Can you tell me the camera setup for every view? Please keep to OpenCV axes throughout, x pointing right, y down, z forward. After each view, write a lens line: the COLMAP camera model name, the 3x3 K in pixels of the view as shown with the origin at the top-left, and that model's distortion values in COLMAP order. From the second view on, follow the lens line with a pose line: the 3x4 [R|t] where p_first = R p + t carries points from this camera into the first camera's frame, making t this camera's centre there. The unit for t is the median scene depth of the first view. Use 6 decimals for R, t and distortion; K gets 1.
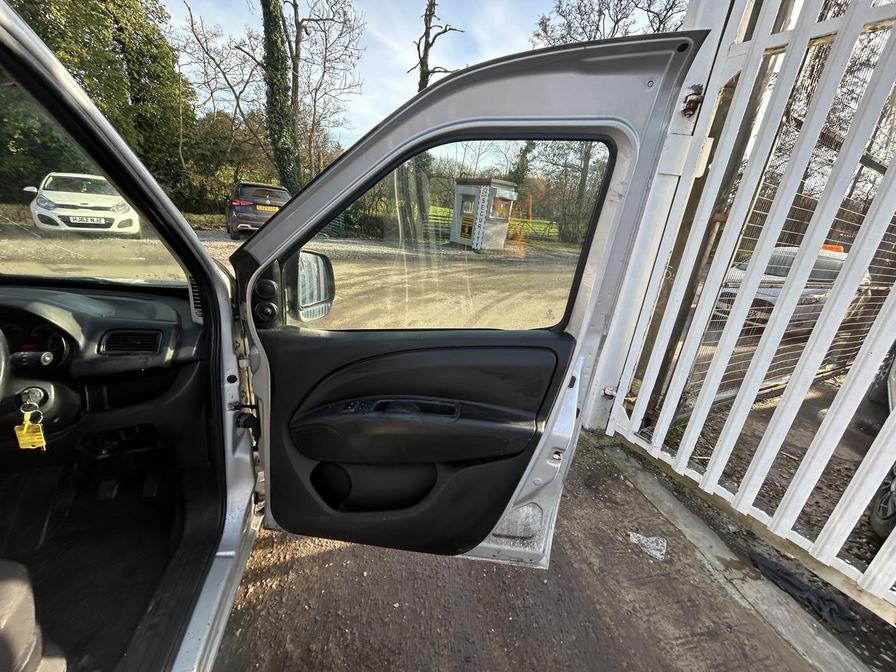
lens RADIAL K [[363.1, 0, 451.1], [0, 363.1, 335.2], [0, 0, 1]] dist [-0.002051, 0.000146]
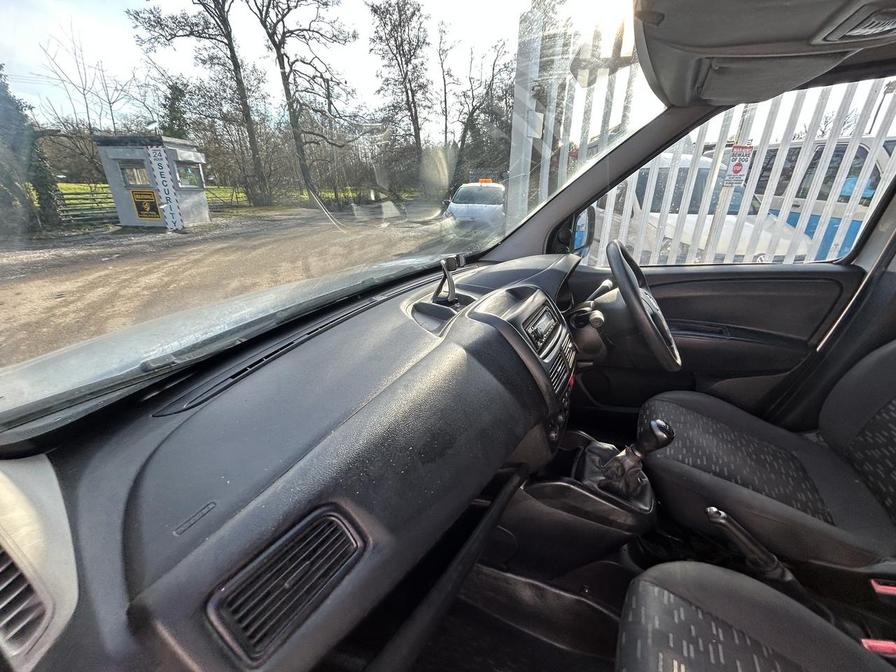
lens RADIAL K [[363.1, 0, 447.3], [0, 363.1, 336.2], [0, 0, 1]] dist [-0.002051, 0.000146]
pose [[0.666532, -0.373133, 0.645374, -0.139008], [0.304010, 0.926513, 0.221702, -0.014822], [-0.680671, 0.048429, 0.730986, 0.021338]]
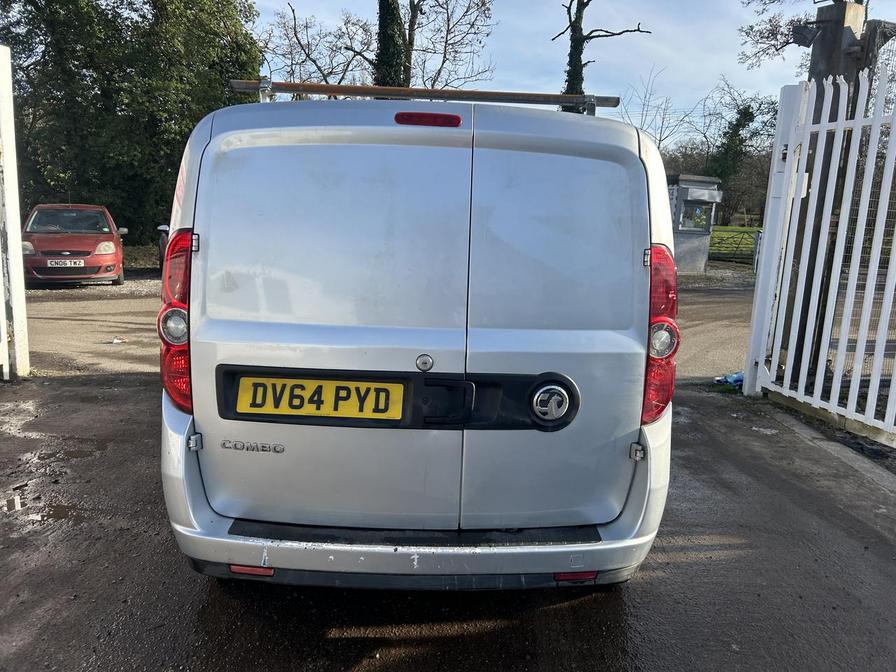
lens RADIAL K [[674.4, 0, 453.5], [0, 674.4, 327.0], [0, 0, 1]] dist [0.034837, -0.030536]
pose [[0.971330, -0.021136, -0.236792, -0.005530], [-0.021719, 0.983985, -0.176922, 0.082060], [0.236739, 0.176992, 0.955316, -0.258265]]
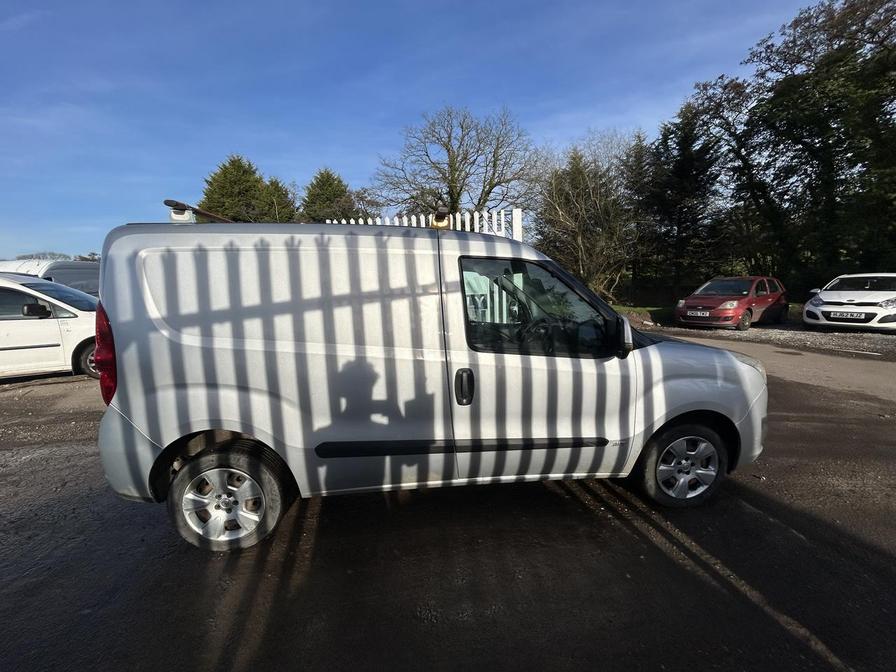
lens RADIAL K [[363.1, 0, 449.3], [0, 363.1, 333.5], [0, 0, 1]] dist [-0.002051, 0.000146]
pose [[-0.140723, 0.048463, -0.988862, 0.112431], [-0.309956, 0.946435, 0.090493, -0.001076], [0.940279, 0.319238, -0.118164, 0.025295]]
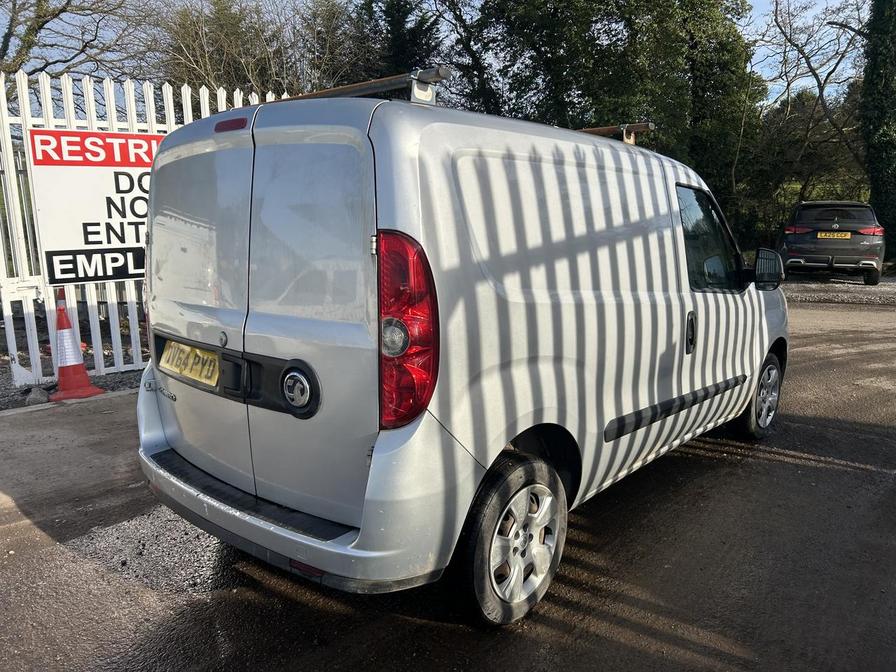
lens RADIAL K [[674.4, 0, 451.5], [0, 674.4, 325.1], [0, 0, 1]] dist [0.034837, -0.030536]
pose [[0.549516, 0.034059, -0.834789, 0.121306], [-0.210474, 0.972587, -0.098867, 0.065674], [0.808538, 0.230030, 0.541620, -0.167218]]
